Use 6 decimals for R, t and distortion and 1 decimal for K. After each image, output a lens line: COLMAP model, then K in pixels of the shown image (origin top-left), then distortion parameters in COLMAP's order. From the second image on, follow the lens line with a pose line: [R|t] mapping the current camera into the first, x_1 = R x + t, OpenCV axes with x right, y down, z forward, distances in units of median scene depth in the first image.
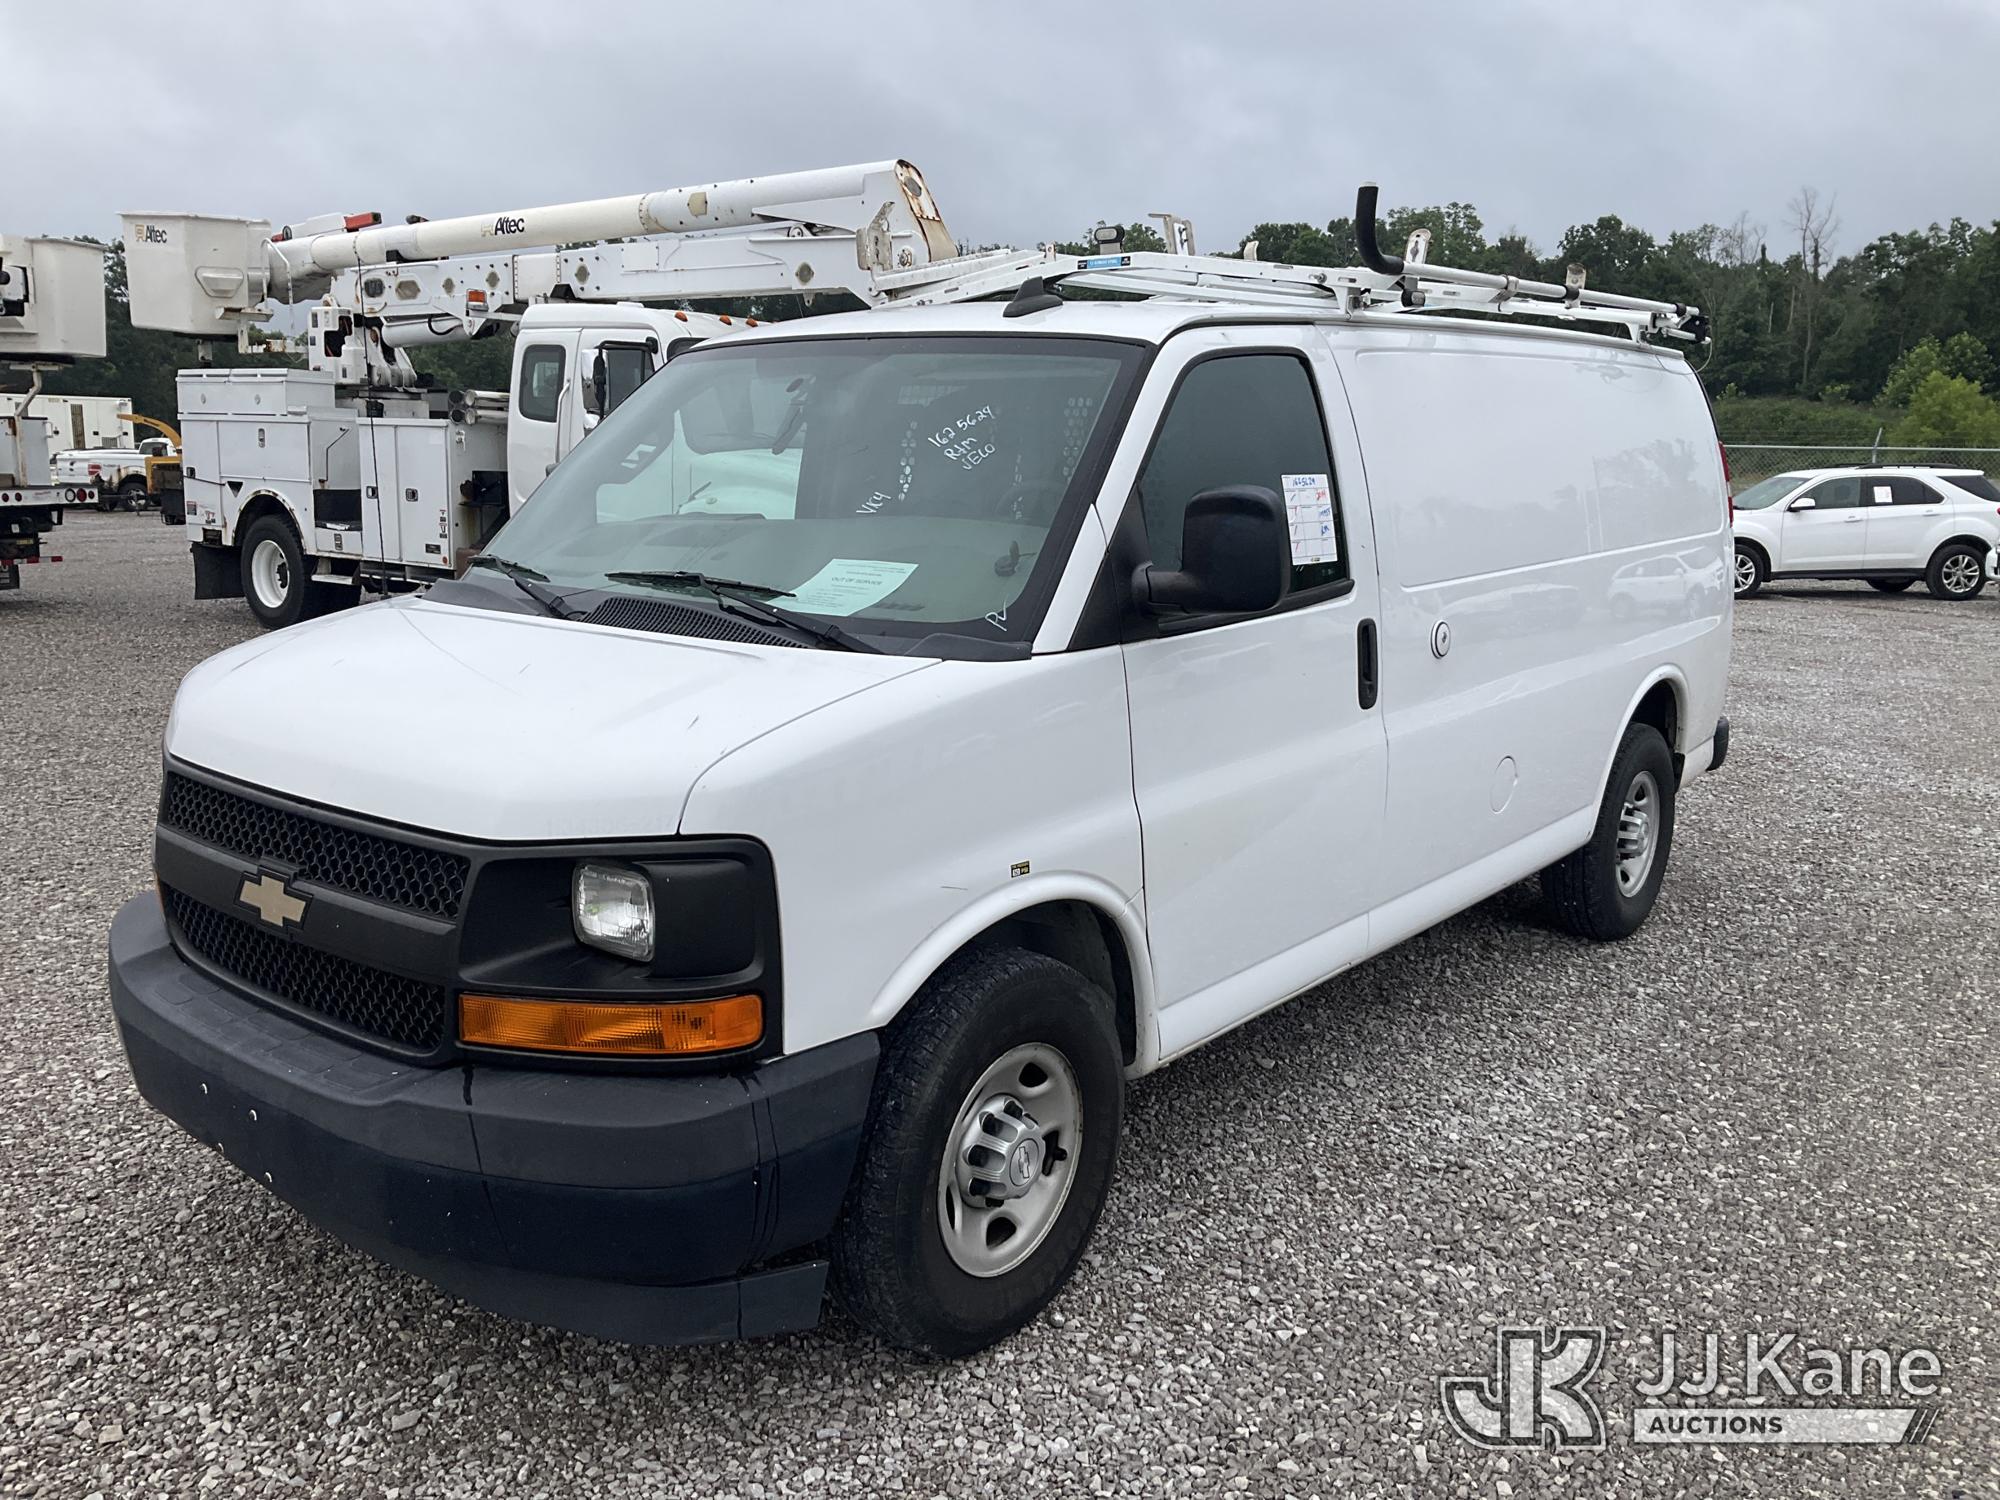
lens RADIAL K [[1671.6, 0, 967.6], [0, 1671.6, 735.2], [0, 0, 1]] dist [0.047894, -0.067215]
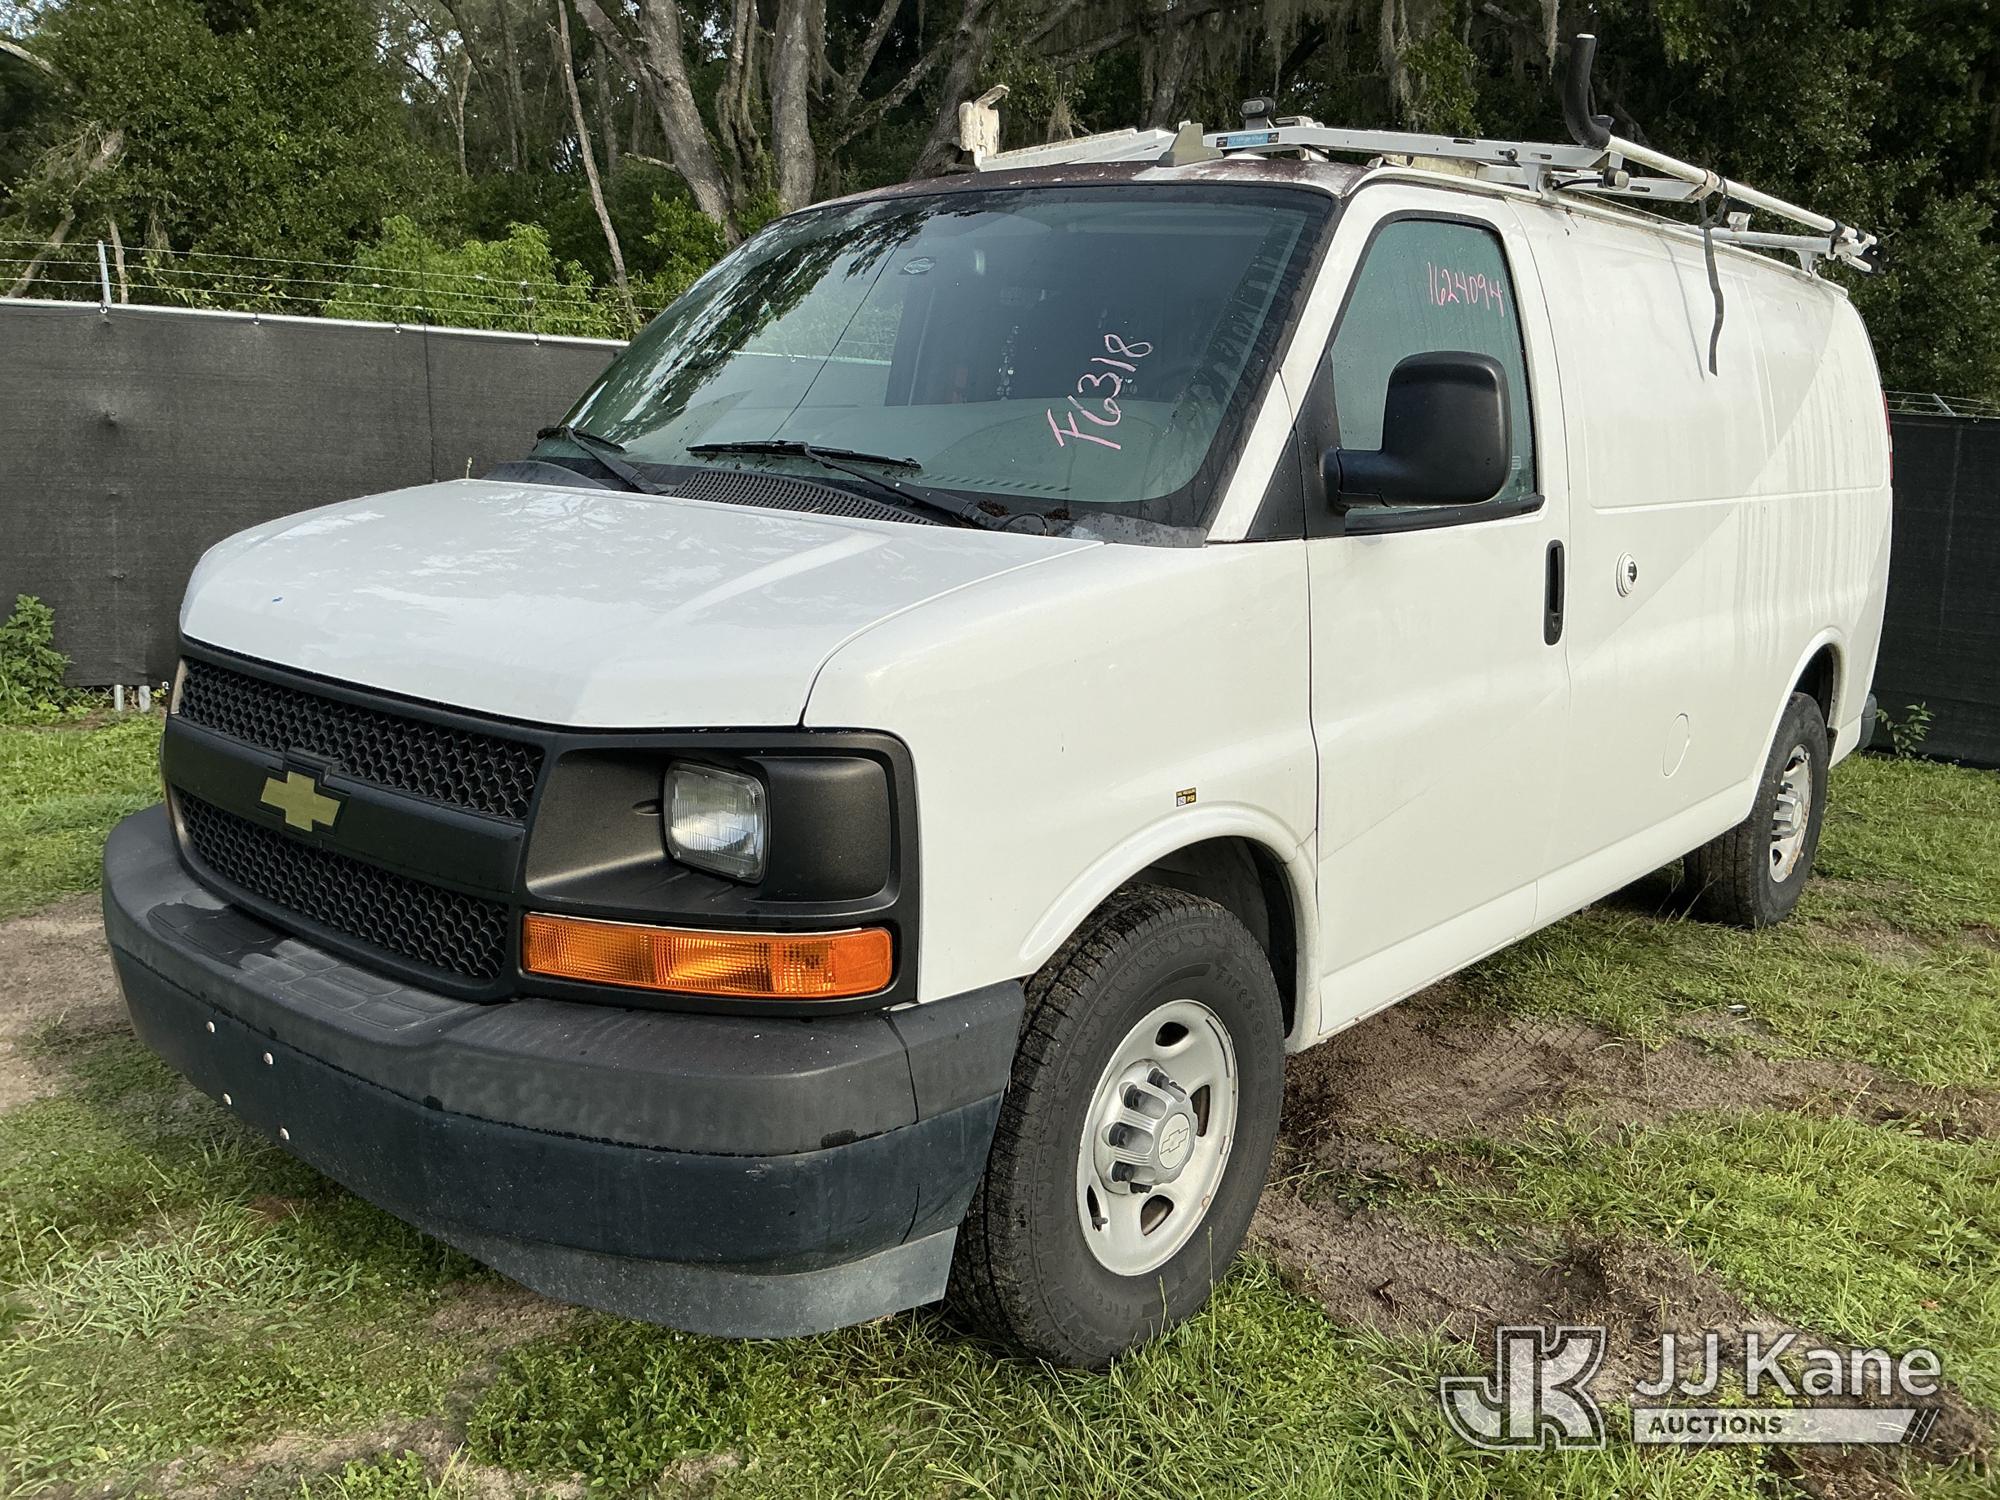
lens RADIAL K [[1671.6, 0, 979.2], [0, 1671.6, 733.4], [0, 0, 1]] dist [0.047894, -0.067215]
pose [[0.999453, 0.032991, -0.002300, -0.069320], [-0.032981, 0.999447, 0.004137, 0.046447], [0.002435, -0.004059, 0.999989, 0.152346]]
